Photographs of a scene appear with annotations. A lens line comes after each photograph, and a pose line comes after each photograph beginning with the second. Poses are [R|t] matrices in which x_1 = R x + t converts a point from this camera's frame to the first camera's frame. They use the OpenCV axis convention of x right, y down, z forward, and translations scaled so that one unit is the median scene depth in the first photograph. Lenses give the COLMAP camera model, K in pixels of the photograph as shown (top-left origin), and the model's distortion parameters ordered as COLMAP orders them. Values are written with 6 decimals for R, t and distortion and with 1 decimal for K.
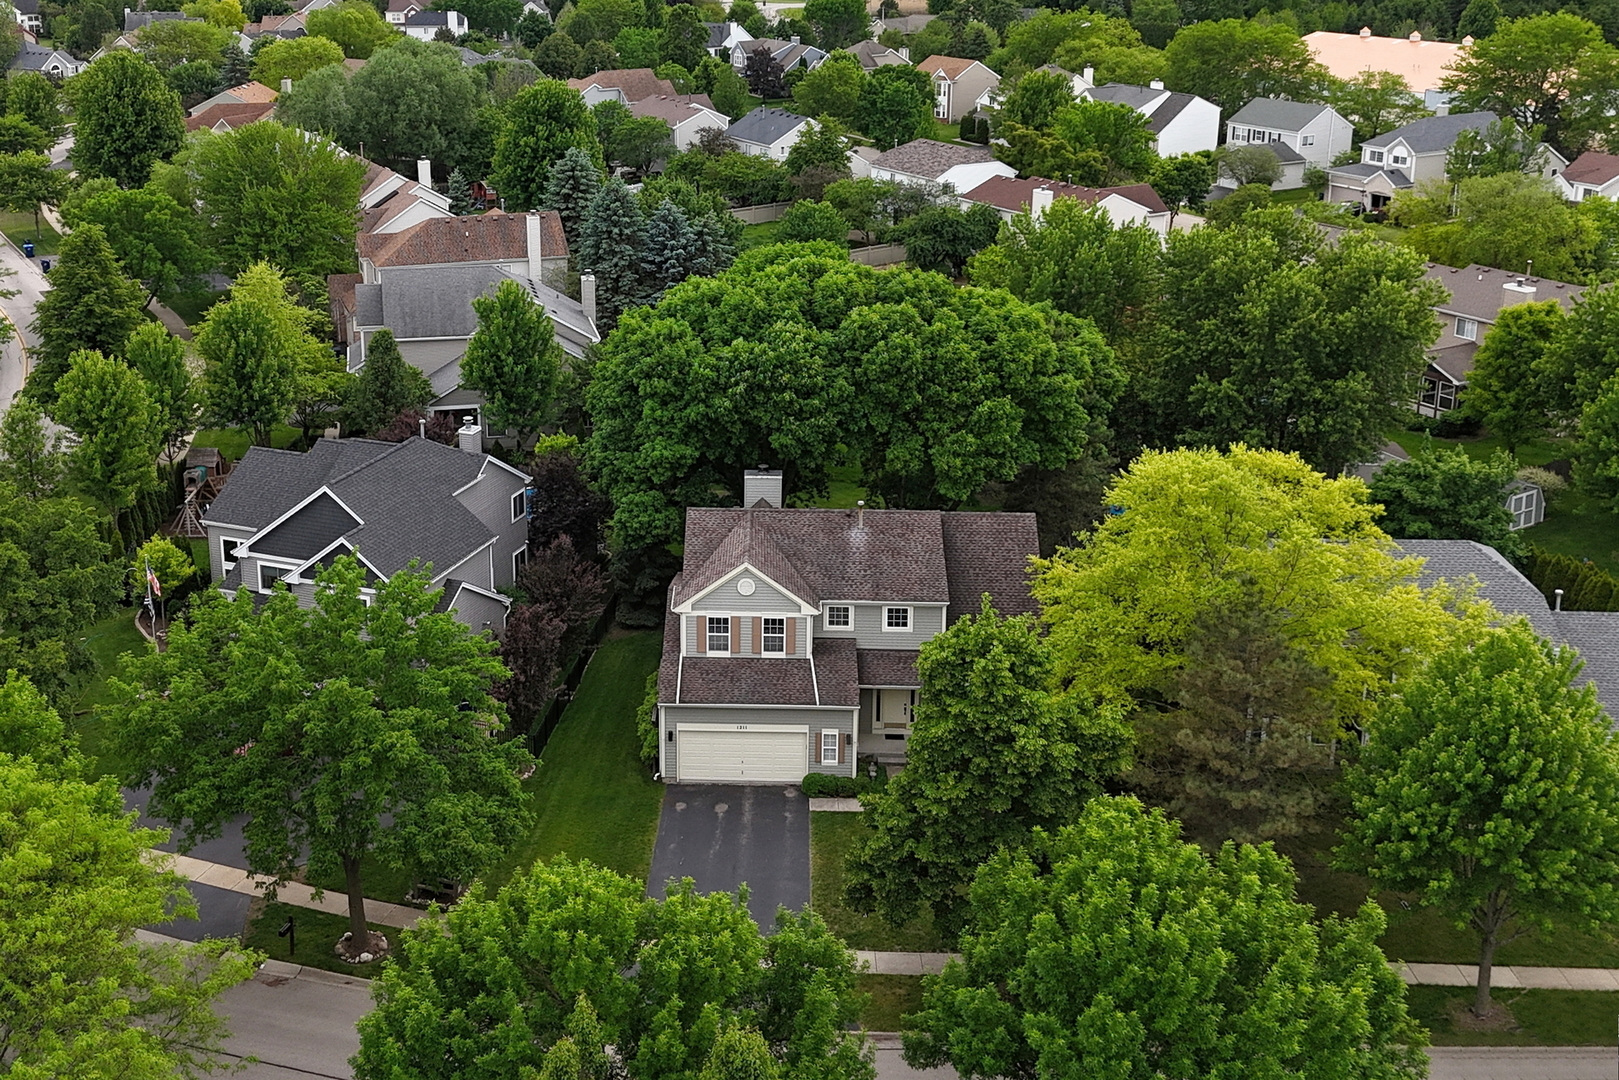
lens RADIAL K [[1491.5, 0, 809.5], [0, 1491.5, 540.0], [0, 0, 1]] dist [0.122594, -0.289104]
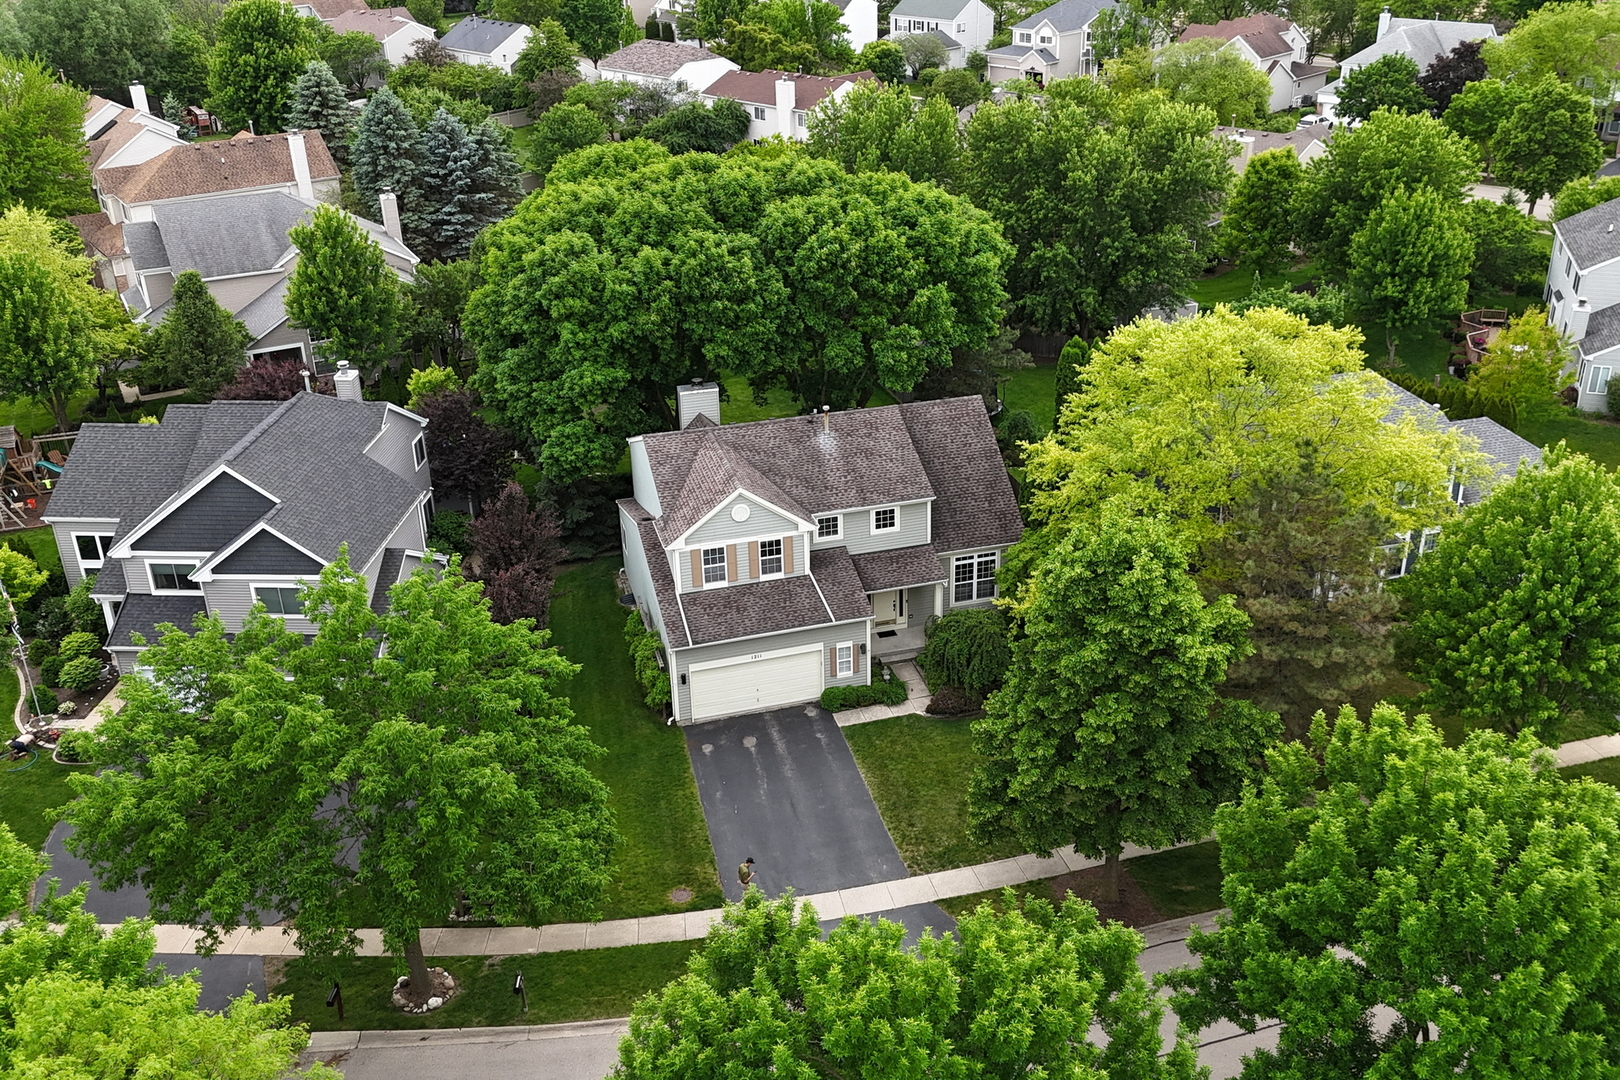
lens RADIAL K [[1191.7, 0, 810.0], [0, 1191.7, 540.0], [0, 0, 1]] dist [0.076390, -0.066444]
pose [[0.954541, -0.155951, 0.254029, -0.161263], [0.123522, 0.982552, 0.139049, -0.042578], [-0.271282, -0.101350, 0.957149, 0.212553]]
